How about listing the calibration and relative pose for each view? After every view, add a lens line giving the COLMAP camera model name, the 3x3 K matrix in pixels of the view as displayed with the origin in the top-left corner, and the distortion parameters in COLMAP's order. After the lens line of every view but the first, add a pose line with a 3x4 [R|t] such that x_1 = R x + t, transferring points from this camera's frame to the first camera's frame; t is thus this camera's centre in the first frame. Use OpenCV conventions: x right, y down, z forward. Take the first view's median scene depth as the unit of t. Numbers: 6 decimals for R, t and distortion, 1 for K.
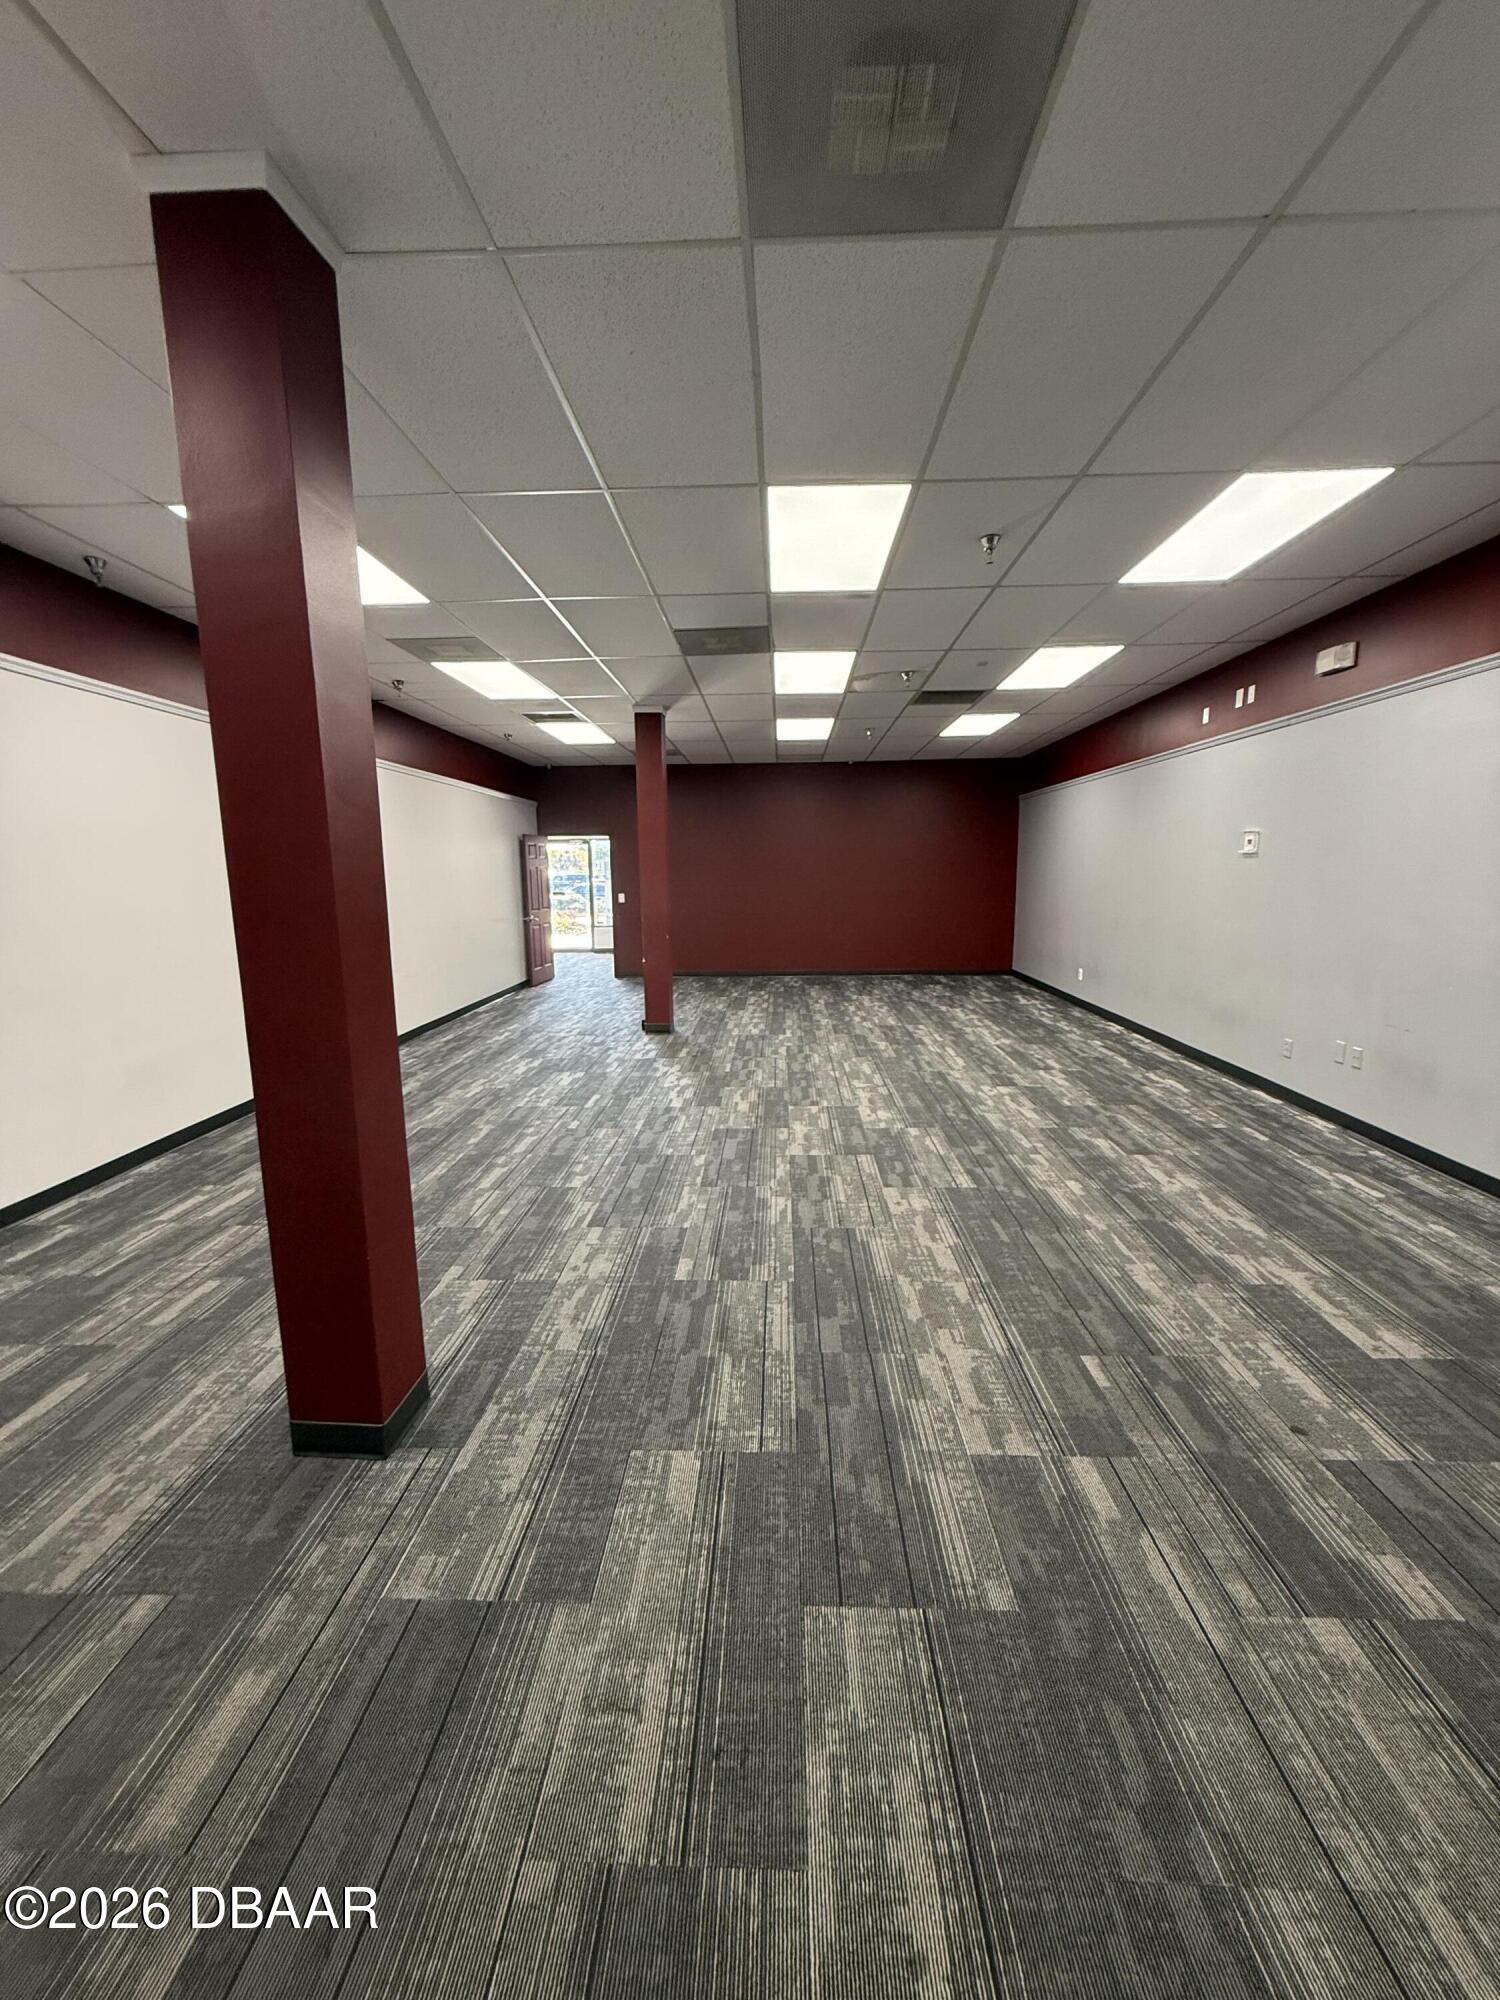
lens RADIAL K [[796.5, 0, 755.4], [0, 796.5, 999.6], [0, 0, 1]] dist [0.000855, -0.000761]
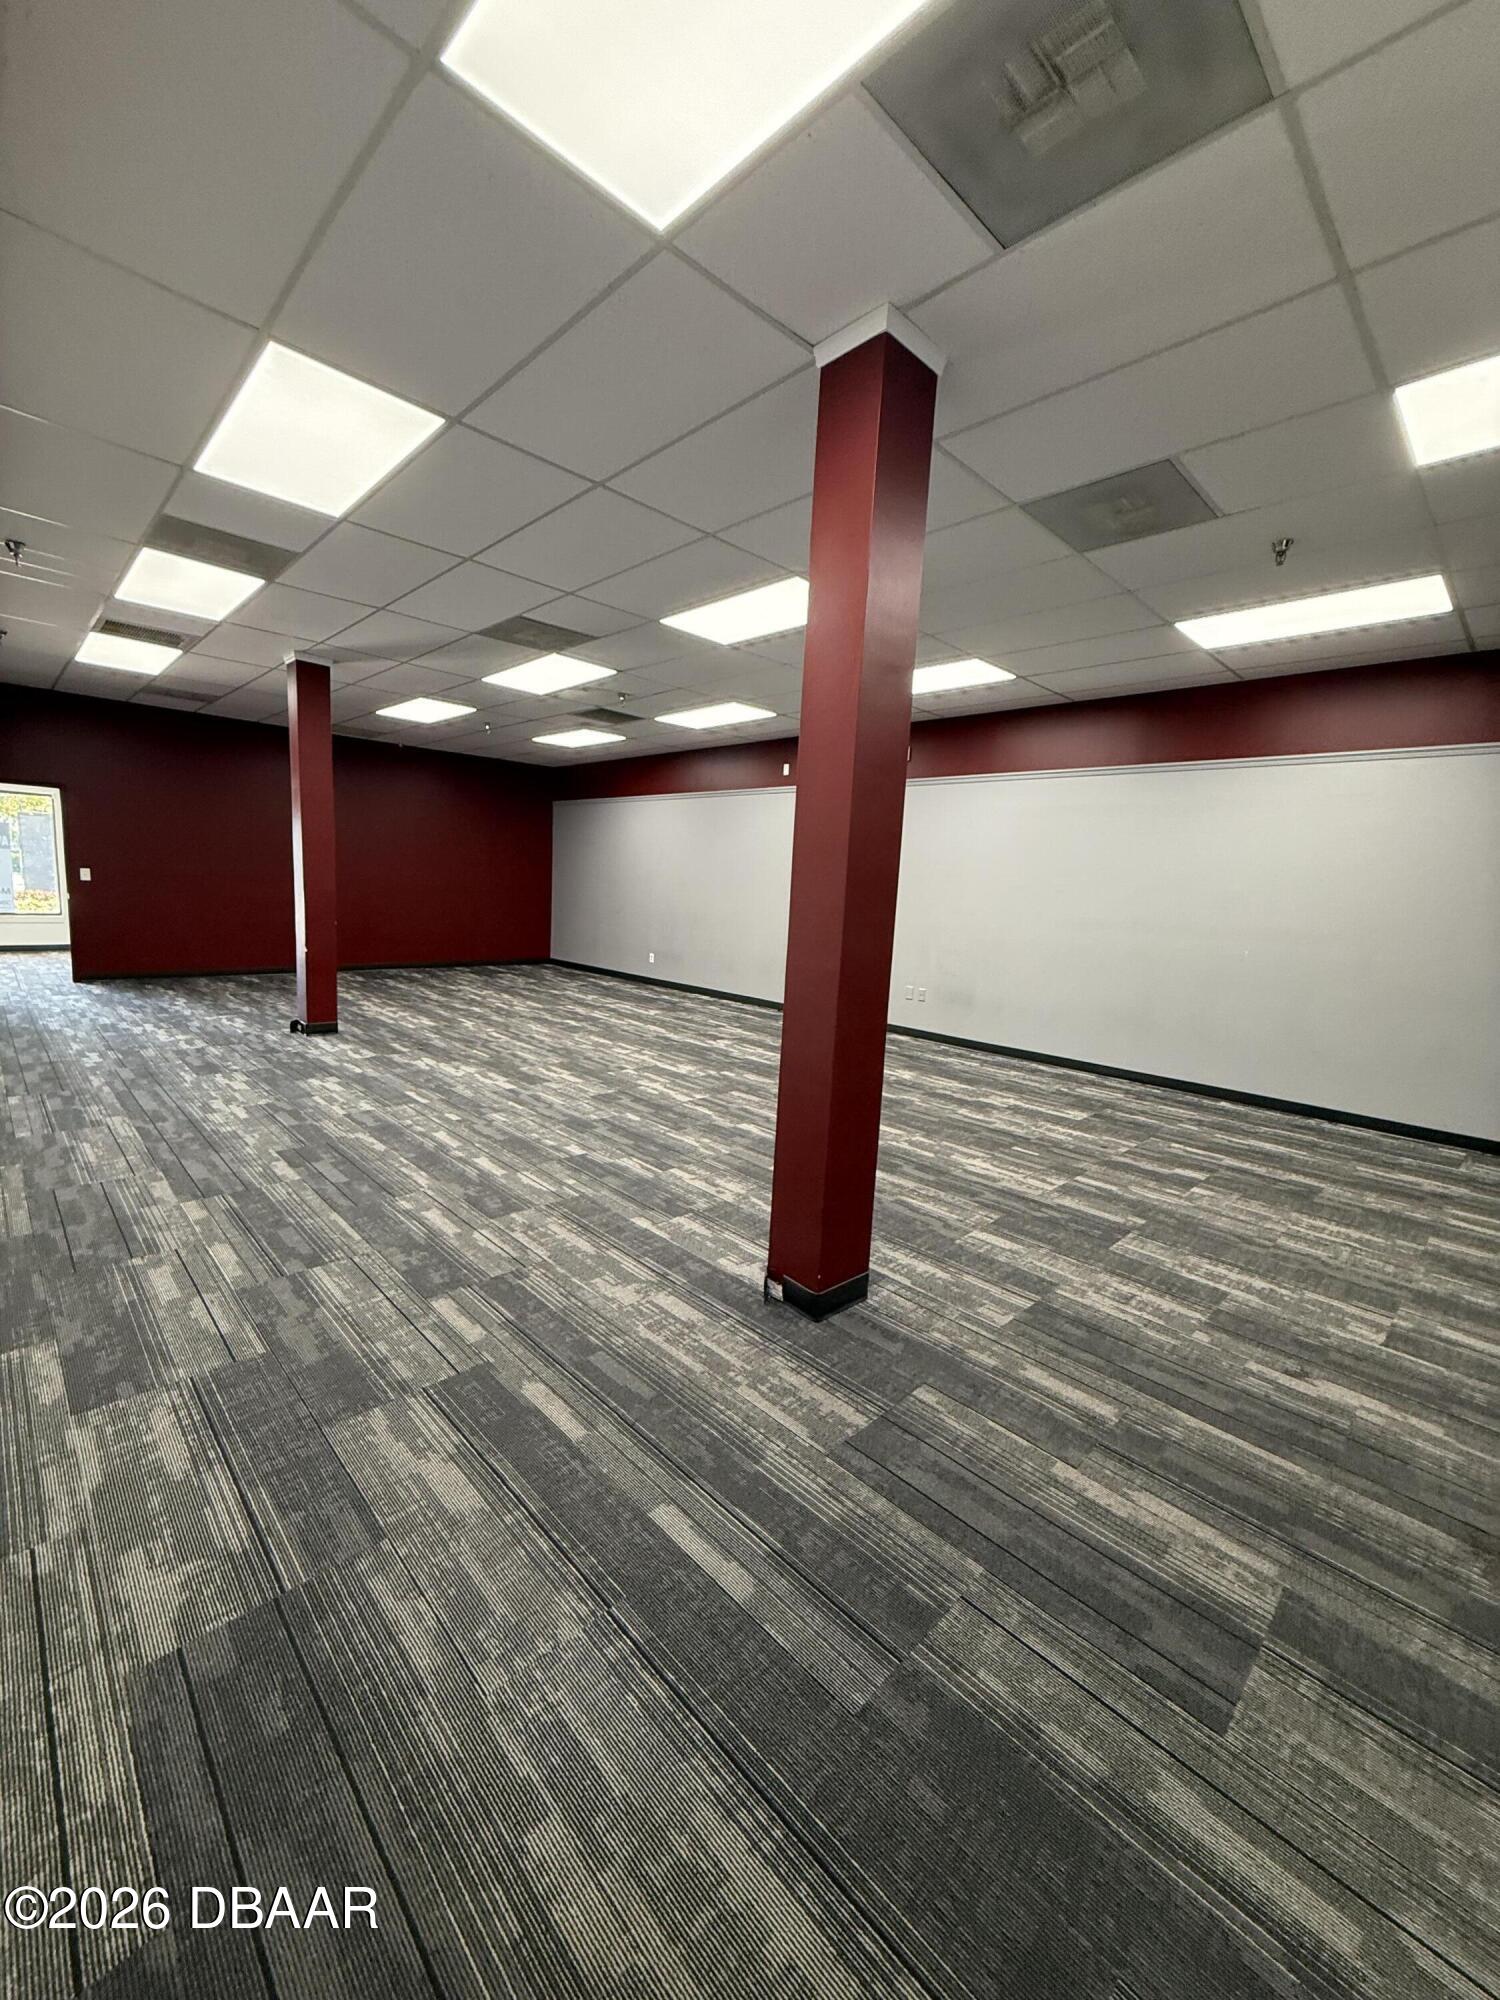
lens RADIAL K [[796.5, 0, 751.9], [0, 796.5, 1001.2], [0, 0, 1]] dist [0.000855, -0.000761]
pose [[0.685409, -0.062263, 0.725491, -0.843831], [0.060409, 0.997765, 0.028558, 0.020797], [-0.725648, 0.024252, 0.687639, 0.121745]]
